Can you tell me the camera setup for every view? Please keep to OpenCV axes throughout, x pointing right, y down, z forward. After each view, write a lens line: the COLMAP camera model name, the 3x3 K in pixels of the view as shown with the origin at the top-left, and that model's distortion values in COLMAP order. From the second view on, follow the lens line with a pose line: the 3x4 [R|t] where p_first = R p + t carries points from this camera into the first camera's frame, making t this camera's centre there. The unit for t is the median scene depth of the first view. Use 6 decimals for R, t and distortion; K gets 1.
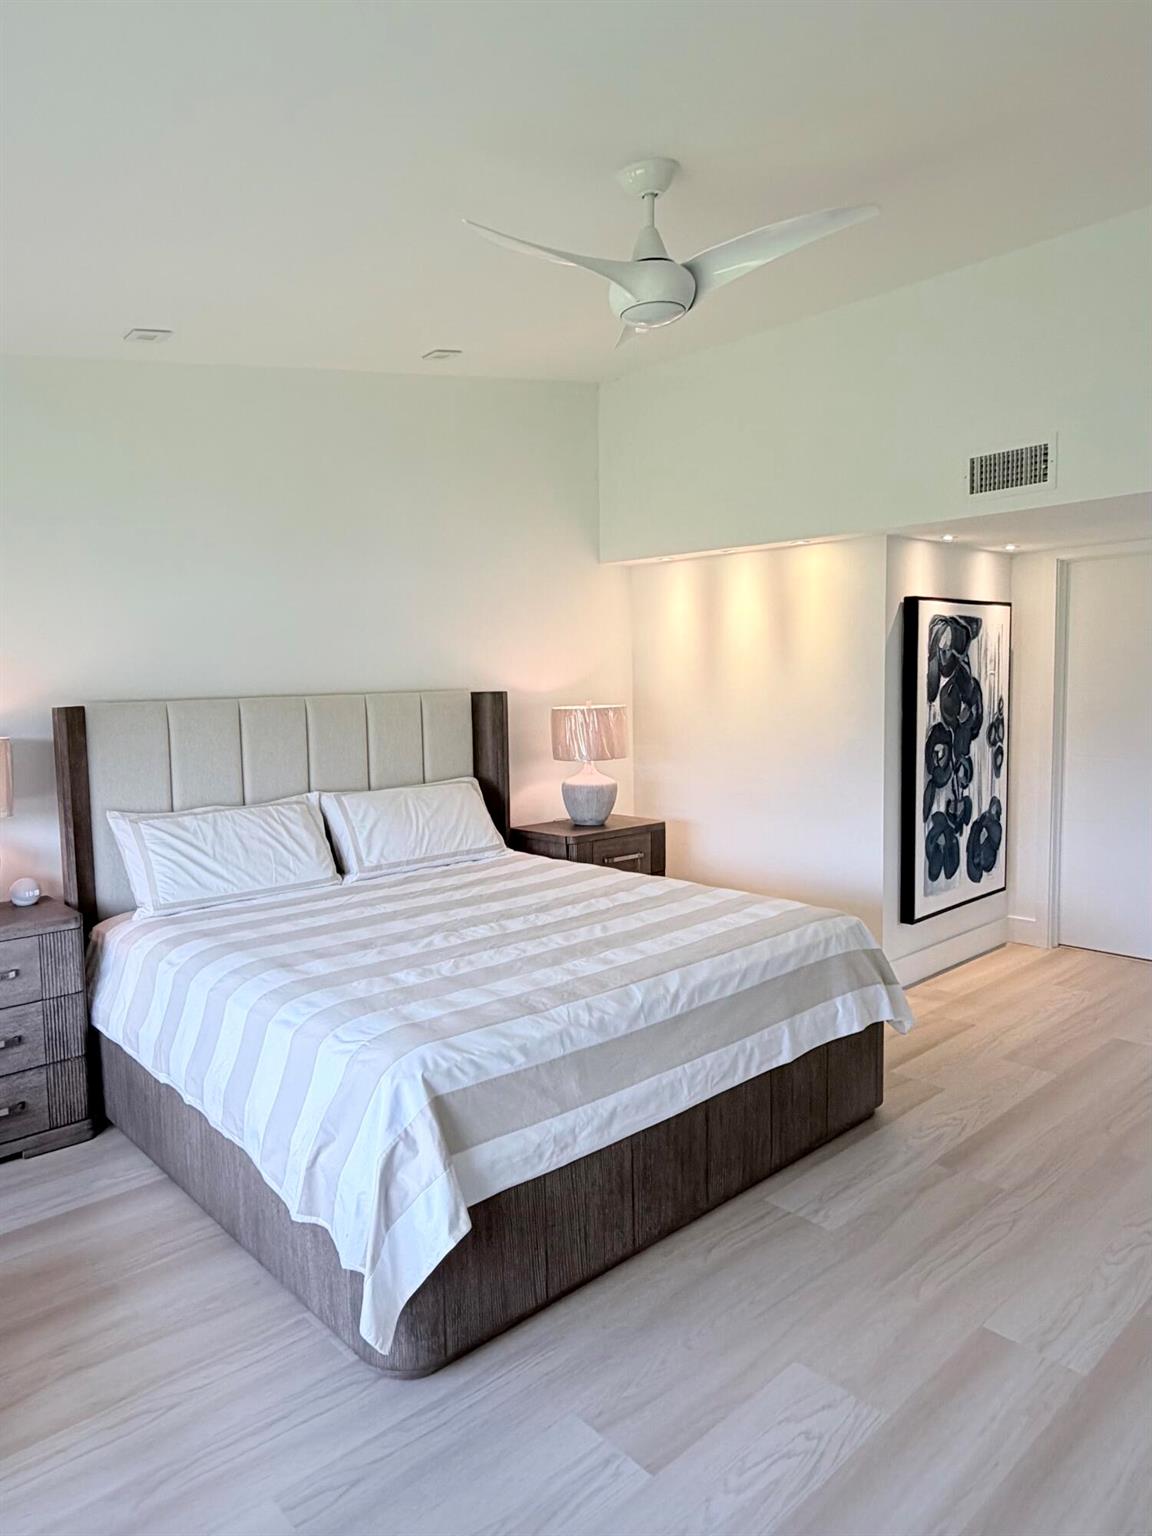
lens RADIAL K [[938.2, 0, 575.2], [0, 938.2, 759.6], [0, 0, 1]] dist [-0.002503, -0.000536]
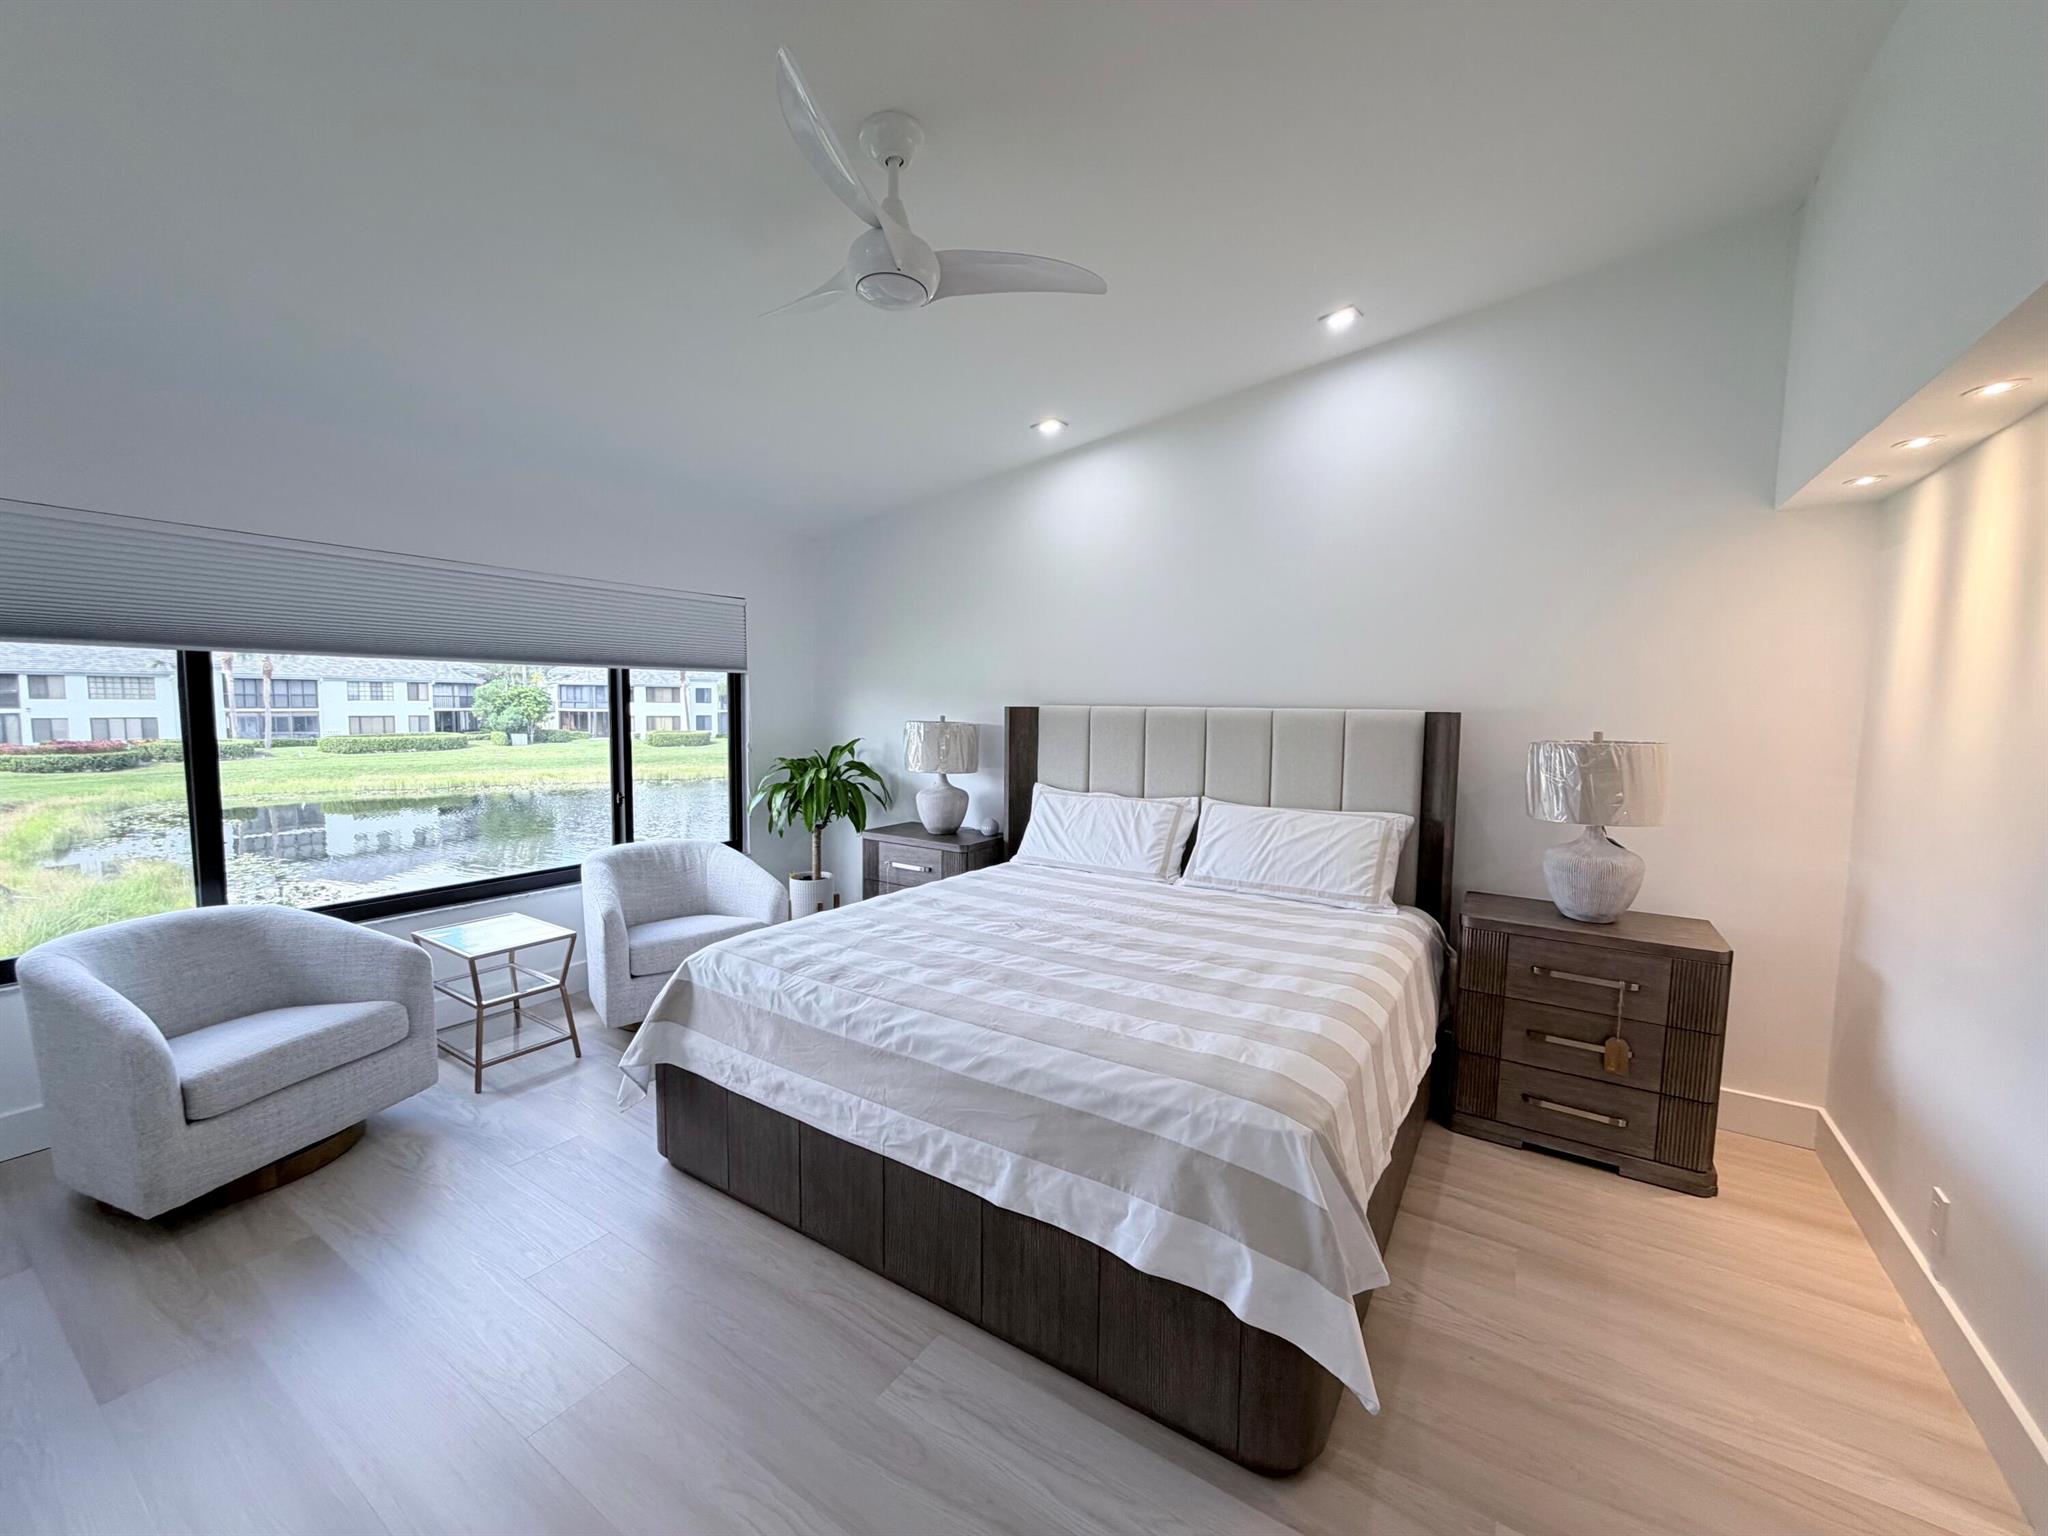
lens RADIAL K [[815.7, 0, 1017.2], [0, 815.7, 768.6], [0, 0, 1]] dist [0.003078, 0.000132]
pose [[0.272500, 0.107395, -0.956143, 0.688980], [-0.101307, 0.991430, 0.082486, -0.066927], [0.956808, 0.074386, 0.281044, 0.676408]]
